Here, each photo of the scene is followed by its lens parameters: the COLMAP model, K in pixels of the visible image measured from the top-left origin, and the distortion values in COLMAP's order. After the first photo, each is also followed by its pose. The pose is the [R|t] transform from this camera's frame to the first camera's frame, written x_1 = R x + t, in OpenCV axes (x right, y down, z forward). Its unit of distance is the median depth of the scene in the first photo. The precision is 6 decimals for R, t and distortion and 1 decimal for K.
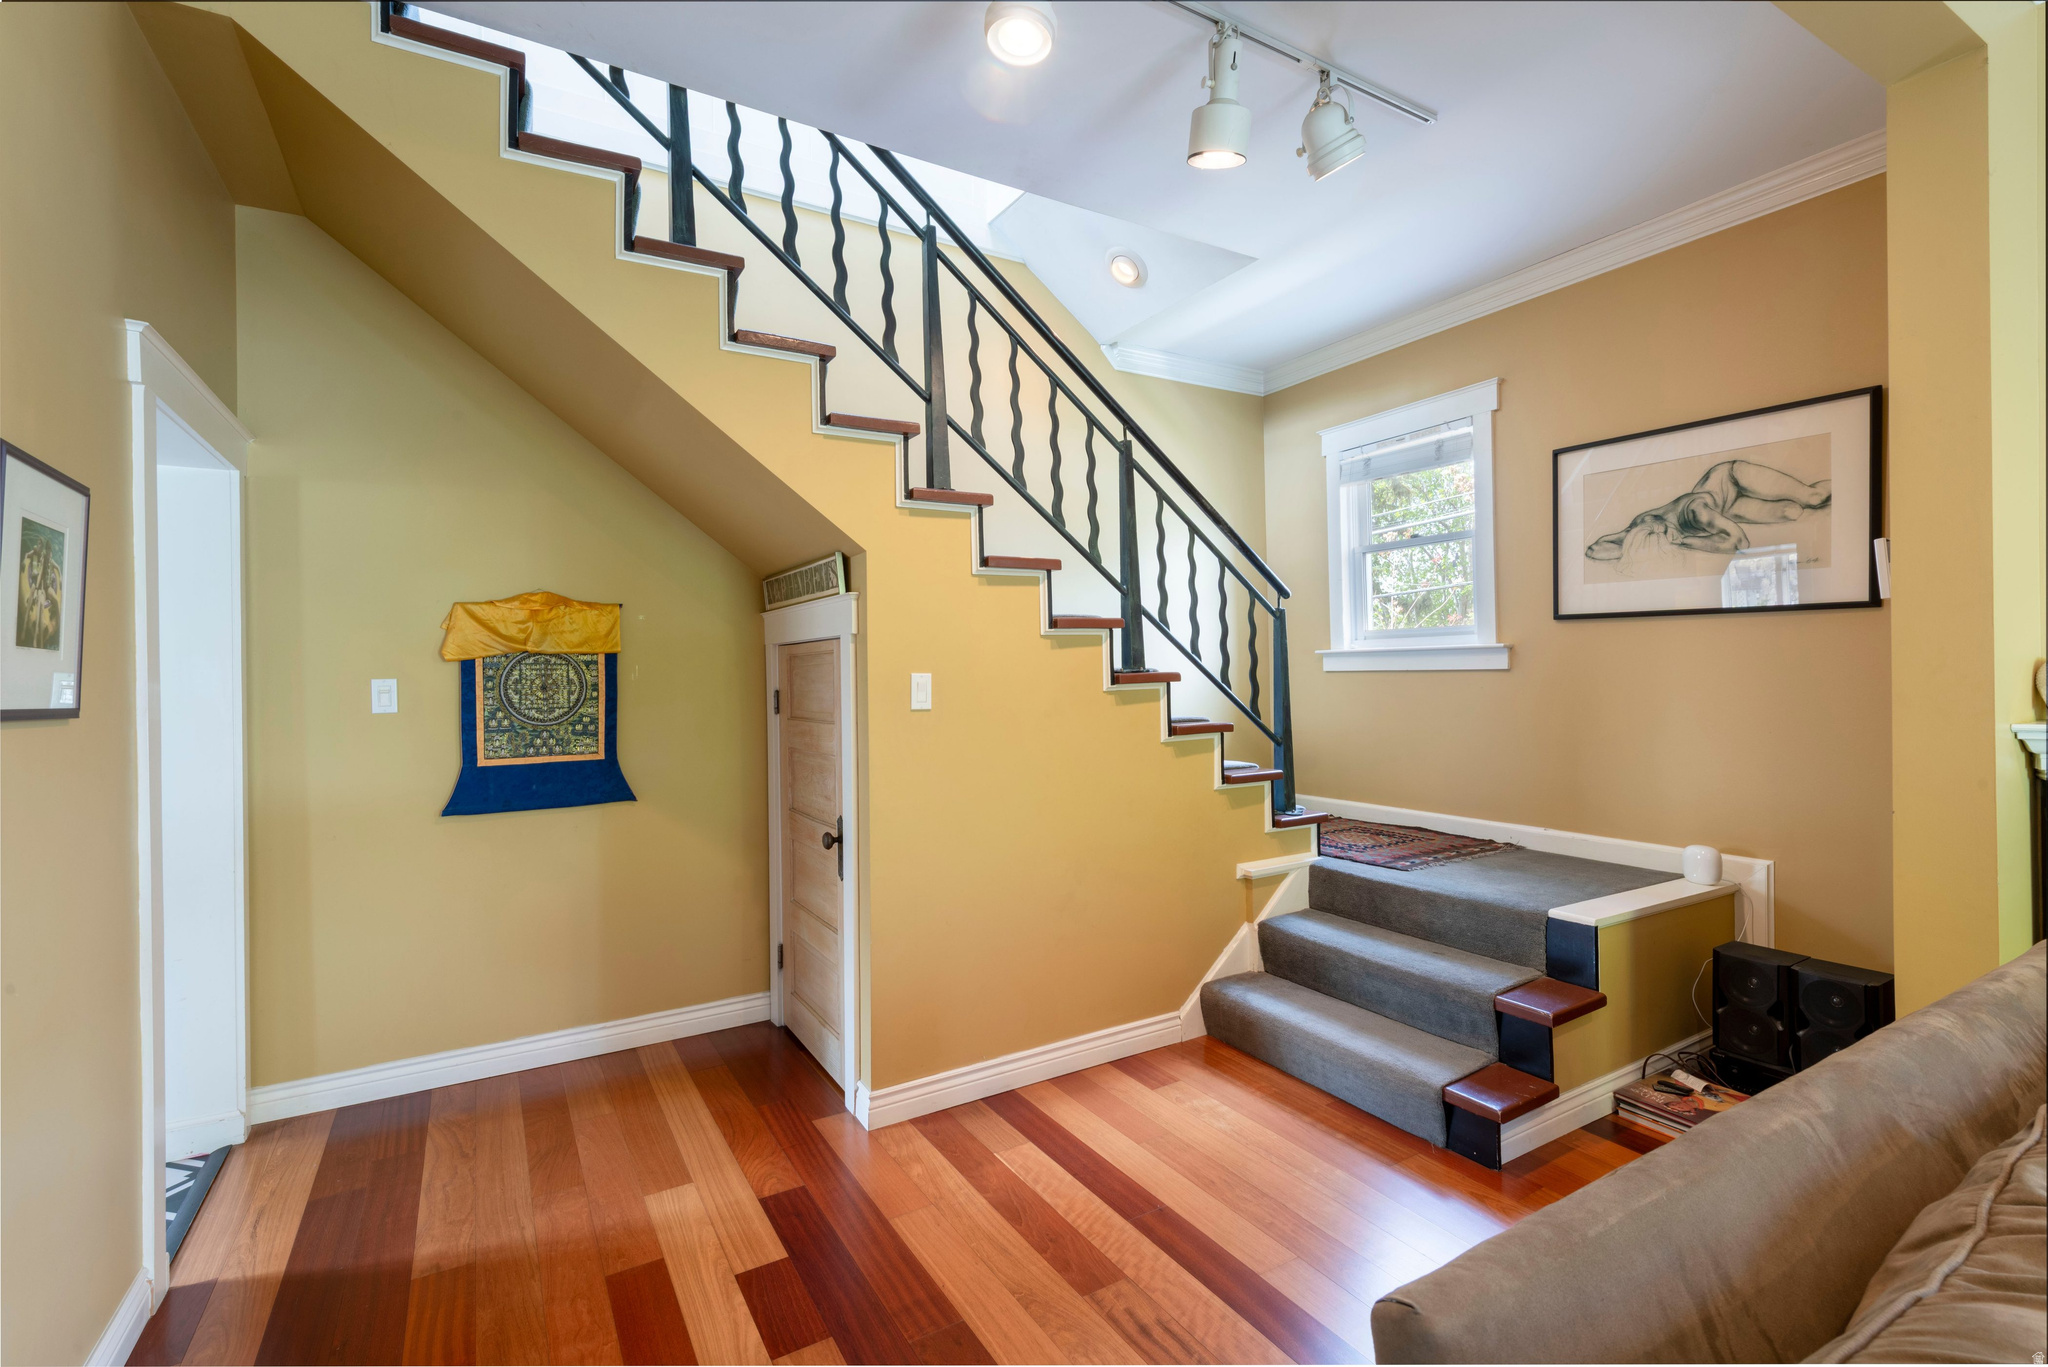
lens RADIAL K [[905.6, 0, 1023.5], [0, 905.6, 683.3], [0, 0, 1]] dist [0.008469, -0.000391]
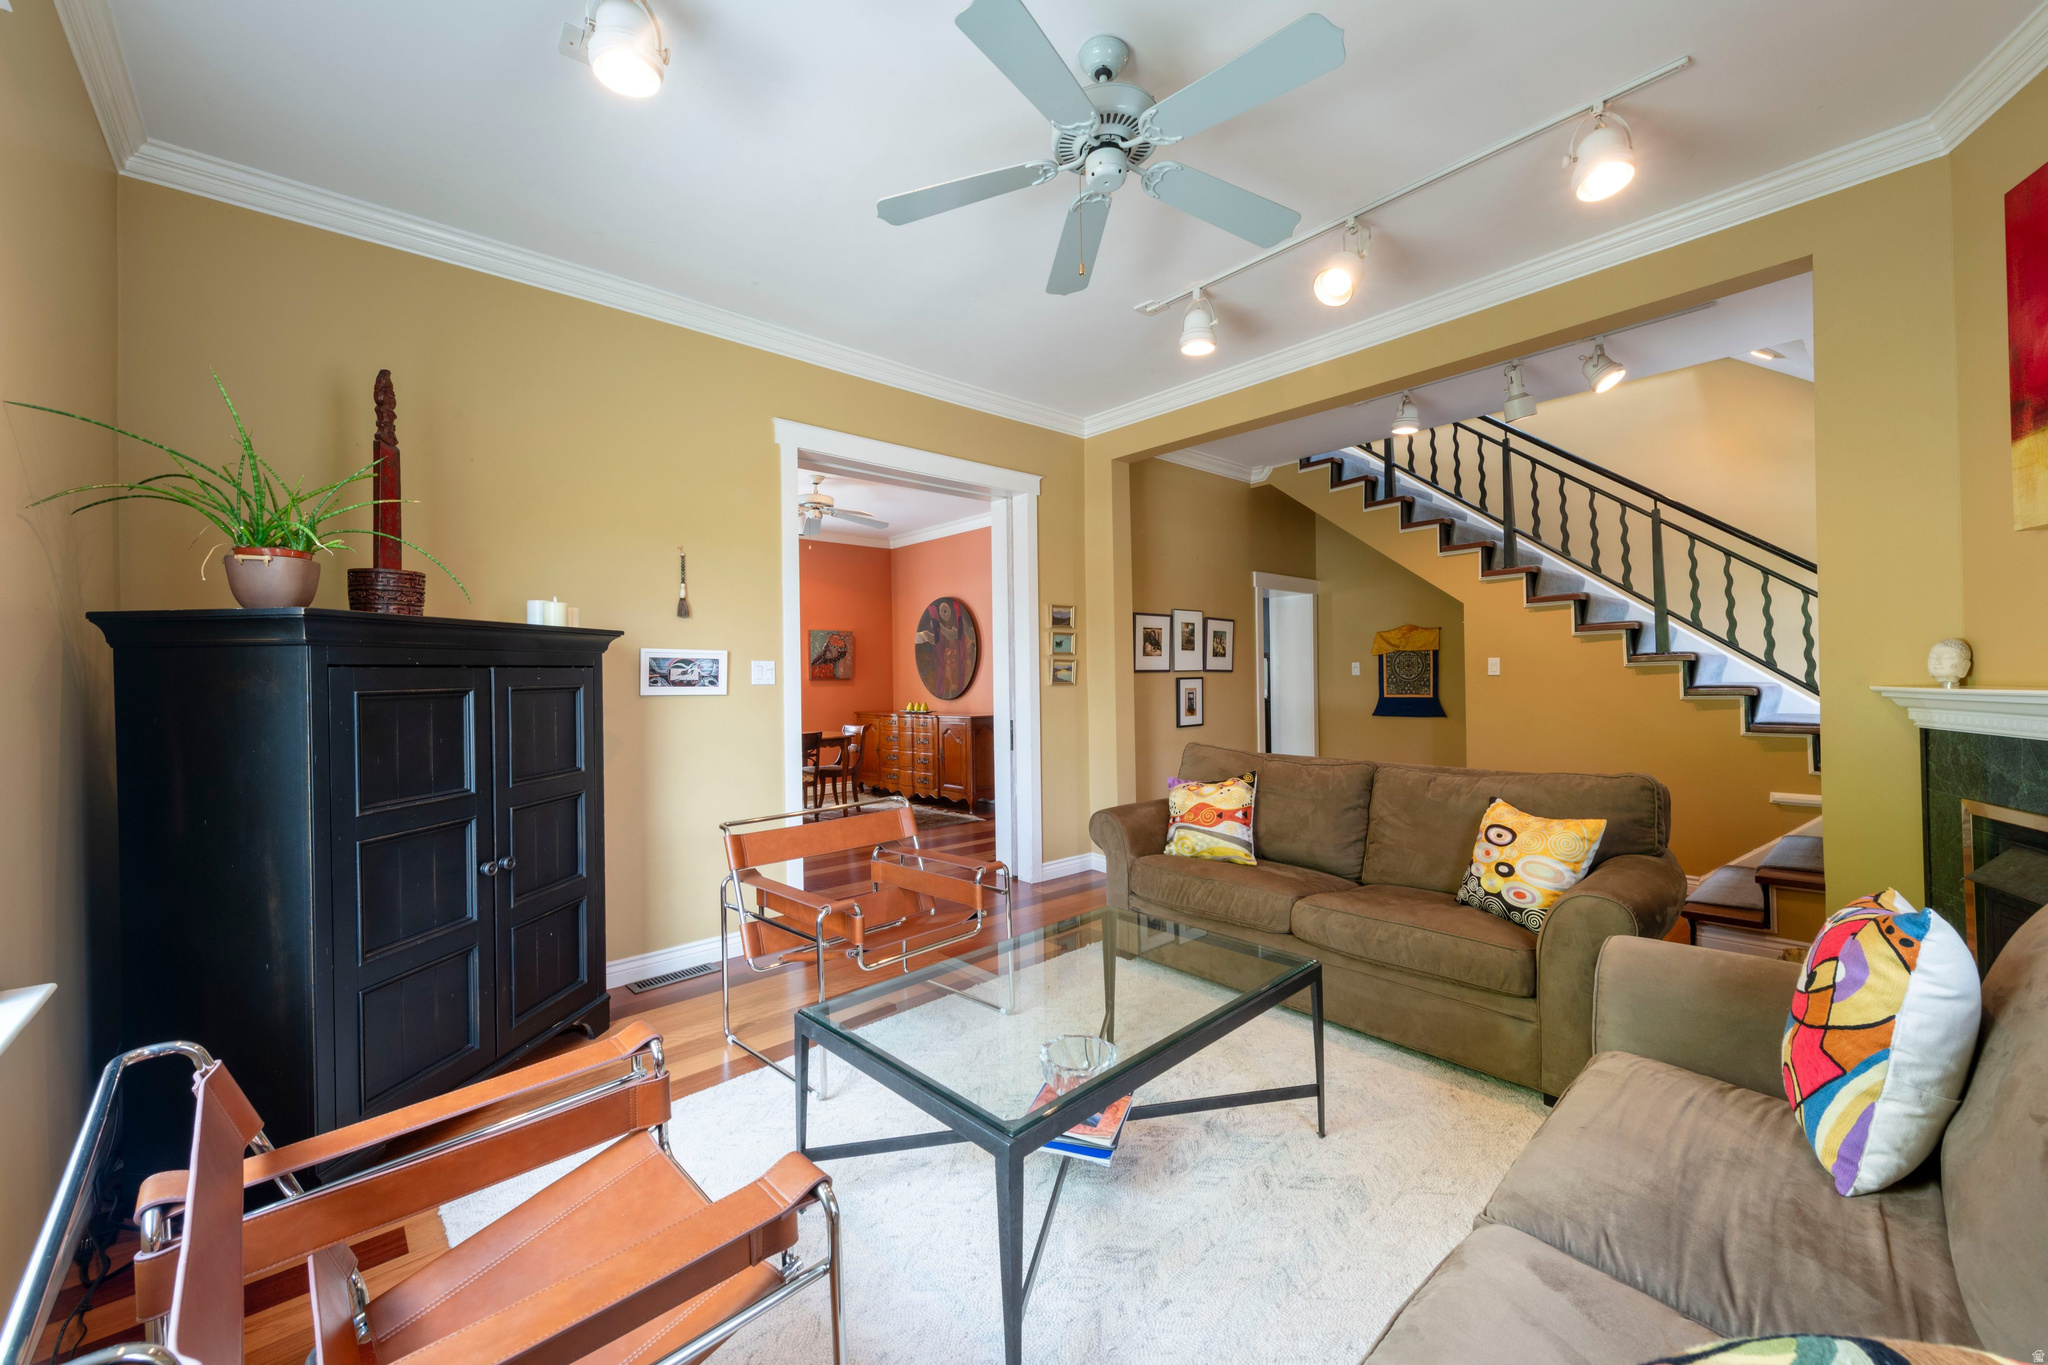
lens RADIAL K [[806.7, 0, 1024.4], [0, 806.7, 676.0], [0, 0, 1]] dist [0.004632, -0.001885]
pose [[0.183226, 0.009731, -0.983023, 1.388792], [0.004522, 0.999932, 0.010741, 0.005092], [0.983060, -0.006413, 0.183169, -0.377024]]
